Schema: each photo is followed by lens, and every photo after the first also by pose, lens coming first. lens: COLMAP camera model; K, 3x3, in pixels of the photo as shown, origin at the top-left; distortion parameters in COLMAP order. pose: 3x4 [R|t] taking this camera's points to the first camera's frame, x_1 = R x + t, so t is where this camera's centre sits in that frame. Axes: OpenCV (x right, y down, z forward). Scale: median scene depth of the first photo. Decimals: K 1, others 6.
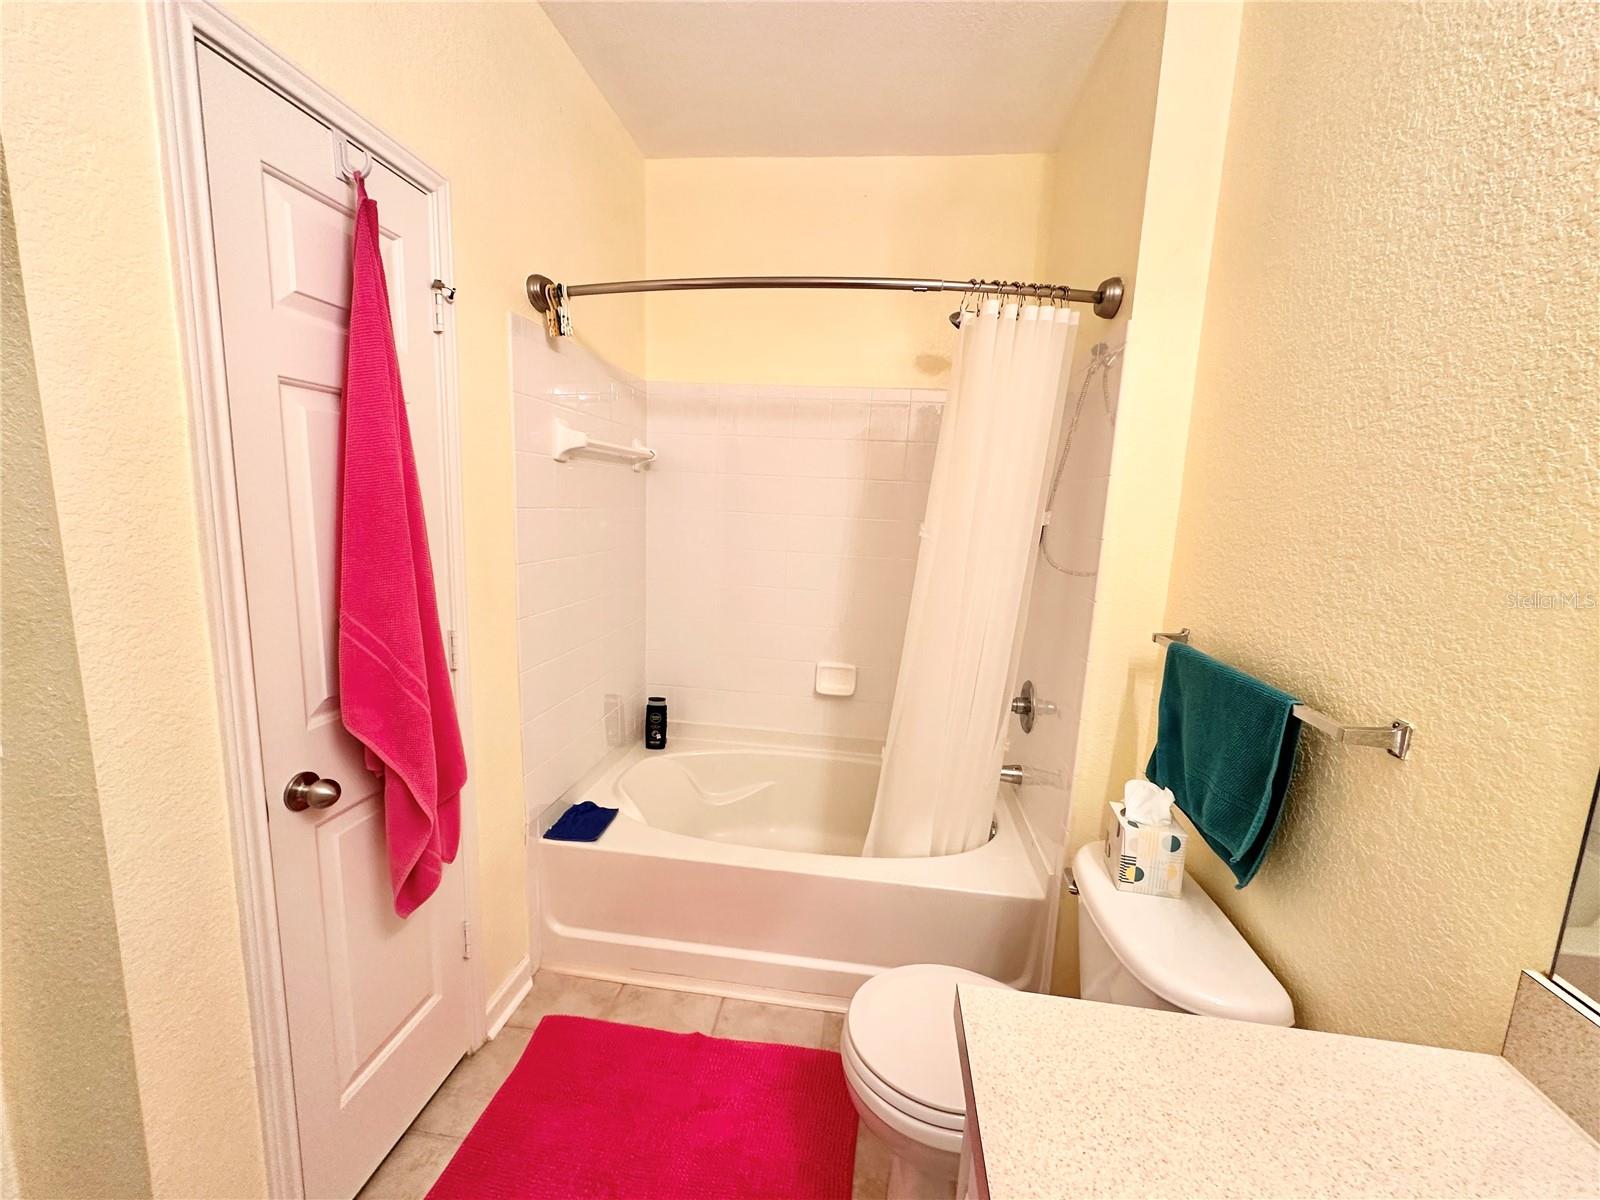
lens RADIAL K [[633.0, 0, 800.1], [0, 633.0, 601.1], [0, 0, 1]] dist [-0.009591, 0.000346]
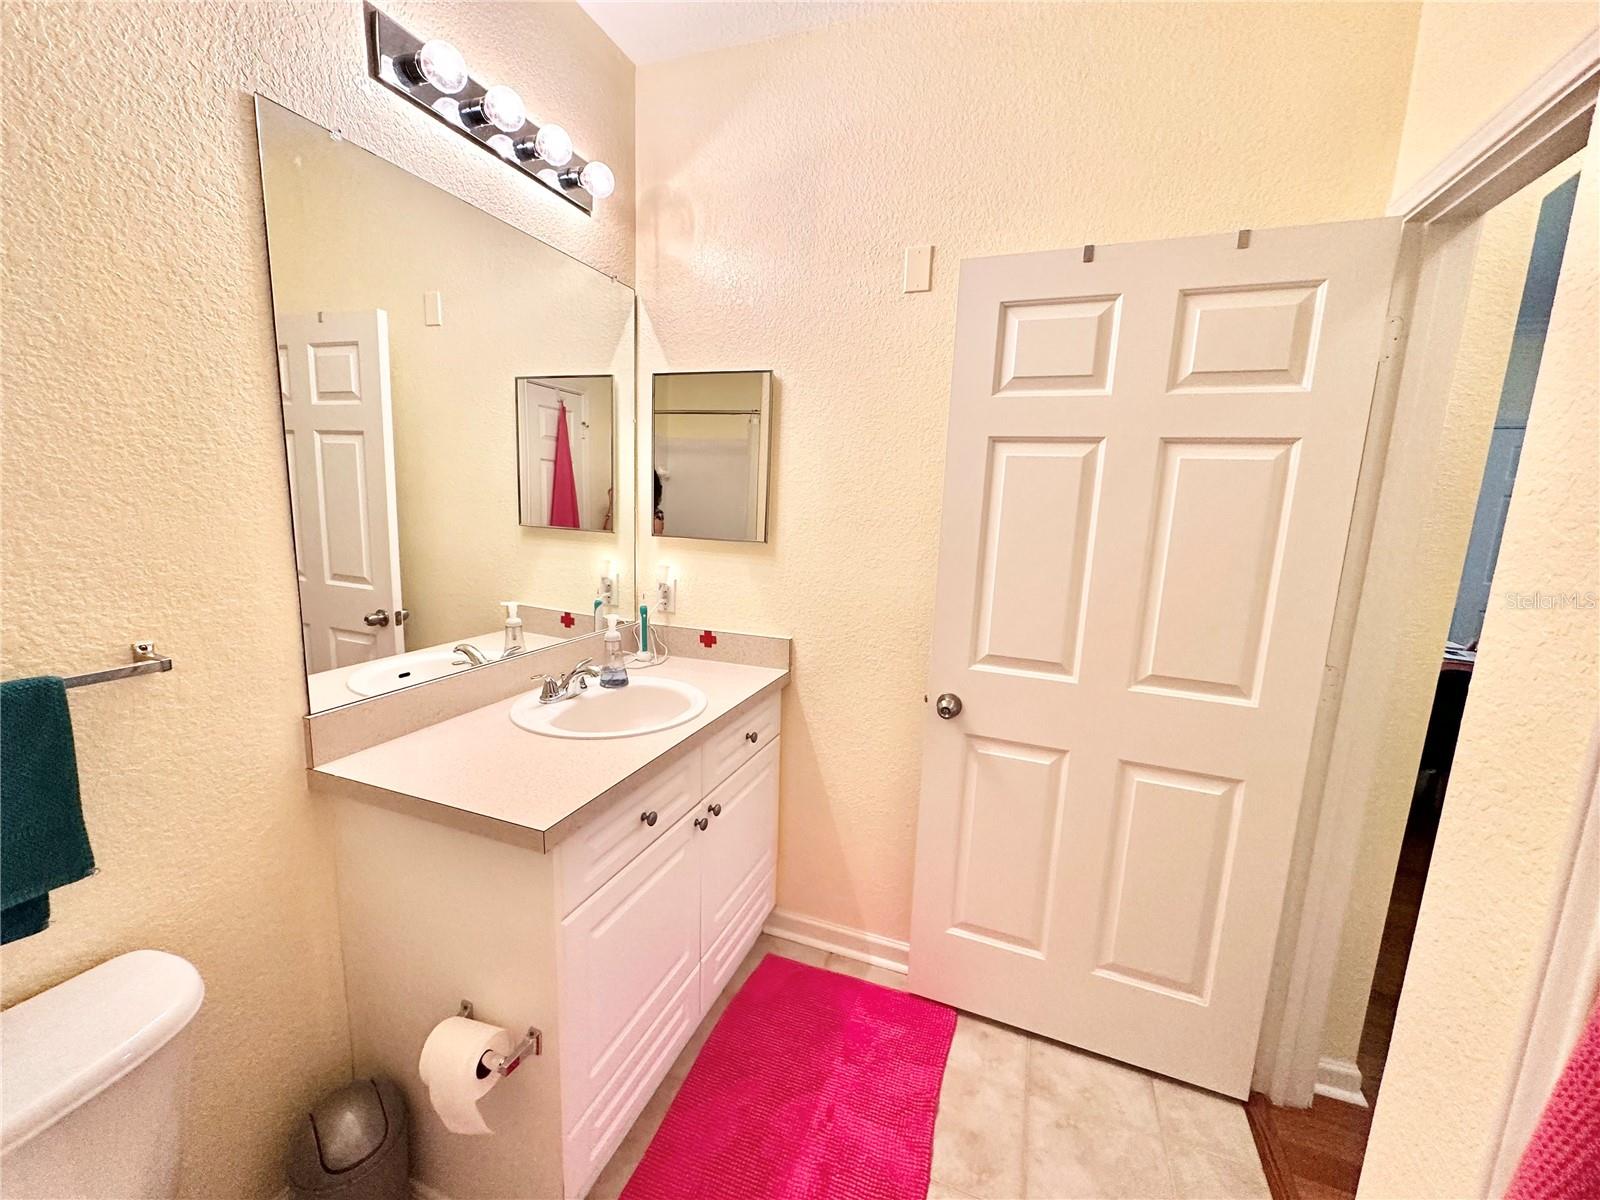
lens RADIAL K [[633.0, 0, 800.6], [0, 633.0, 601.3], [0, 0, 1]] dist [-0.009591, 0.000346]
pose [[-0.970588, -0.114938, 0.211536, -0.256636], [-0.041174, 0.944978, 0.324533, -0.167775], [-0.237198, 0.306278, -0.921917, 0.939261]]
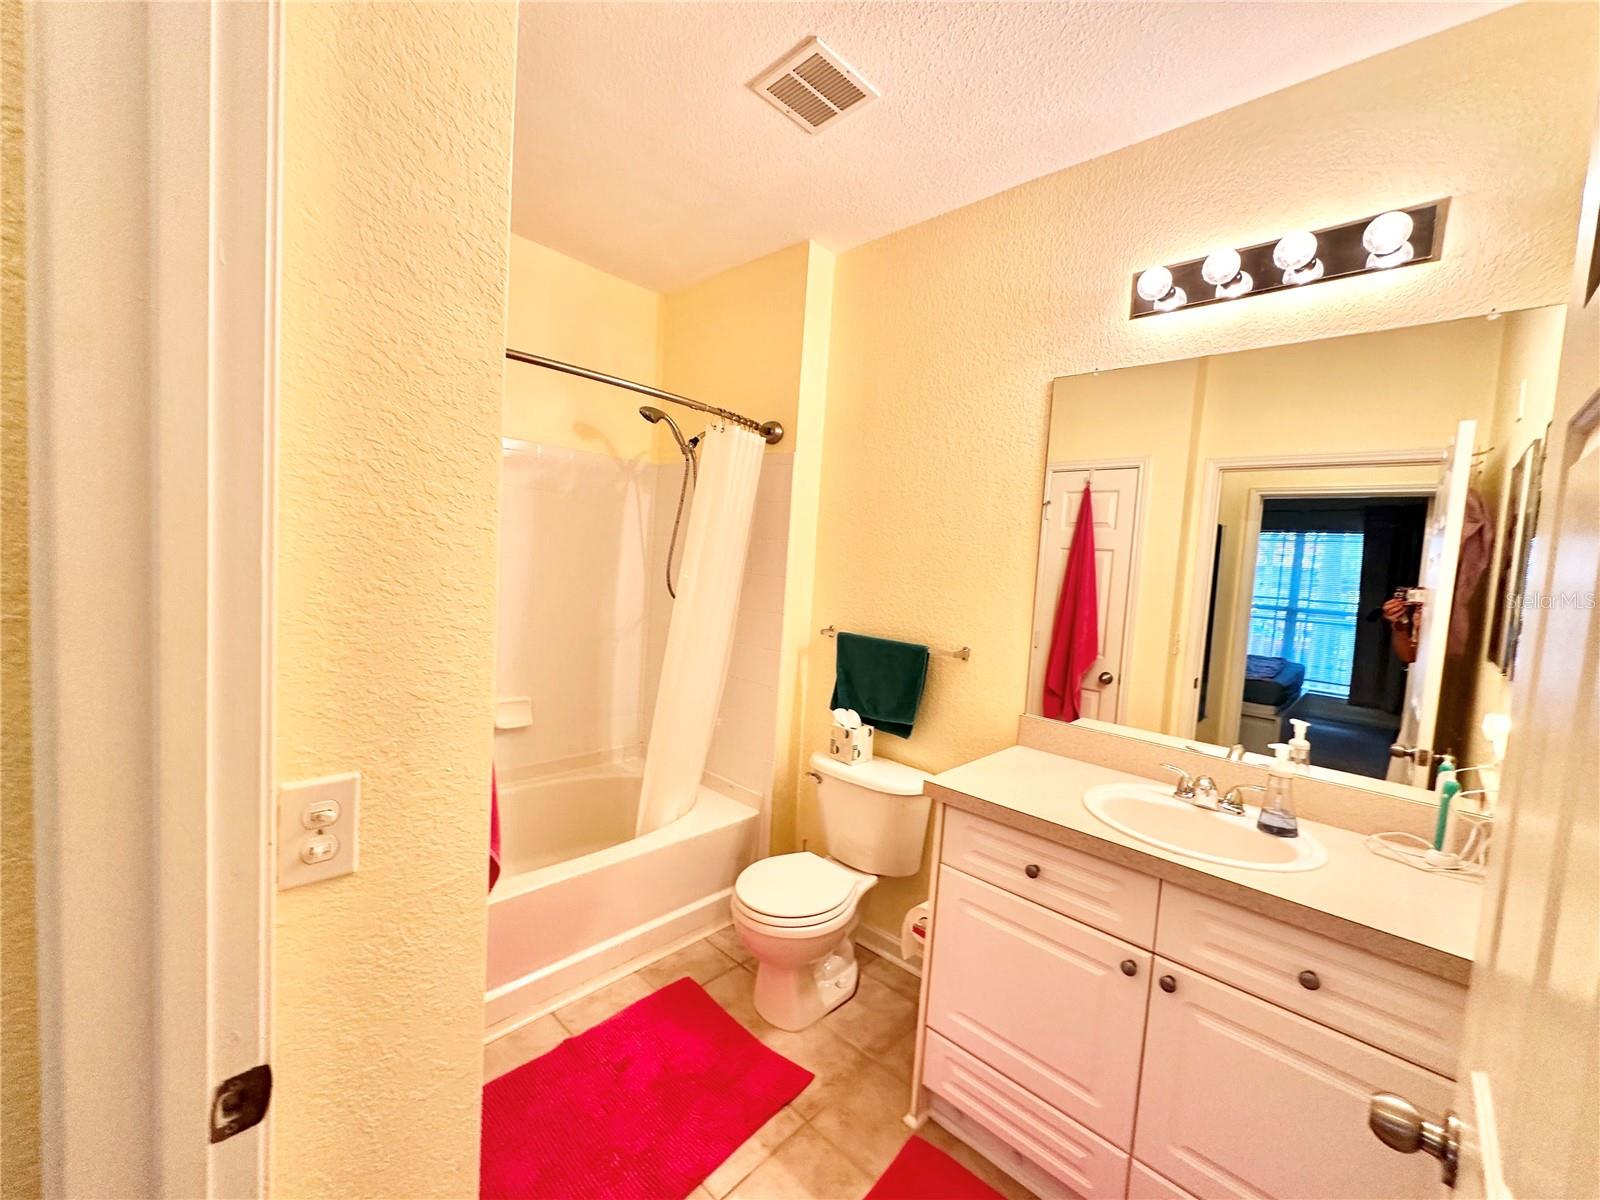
lens RADIAL K [[633.0, 0, 802.6], [0, 633.0, 600.4], [0, 0, 1]] dist [-0.009591, 0.000346]
pose [[0.585604, -0.054273, 0.808778, -0.849467], [0.087213, 0.996183, 0.003701, -0.039033], [-0.805892, 0.068369, 0.588102, -0.015675]]
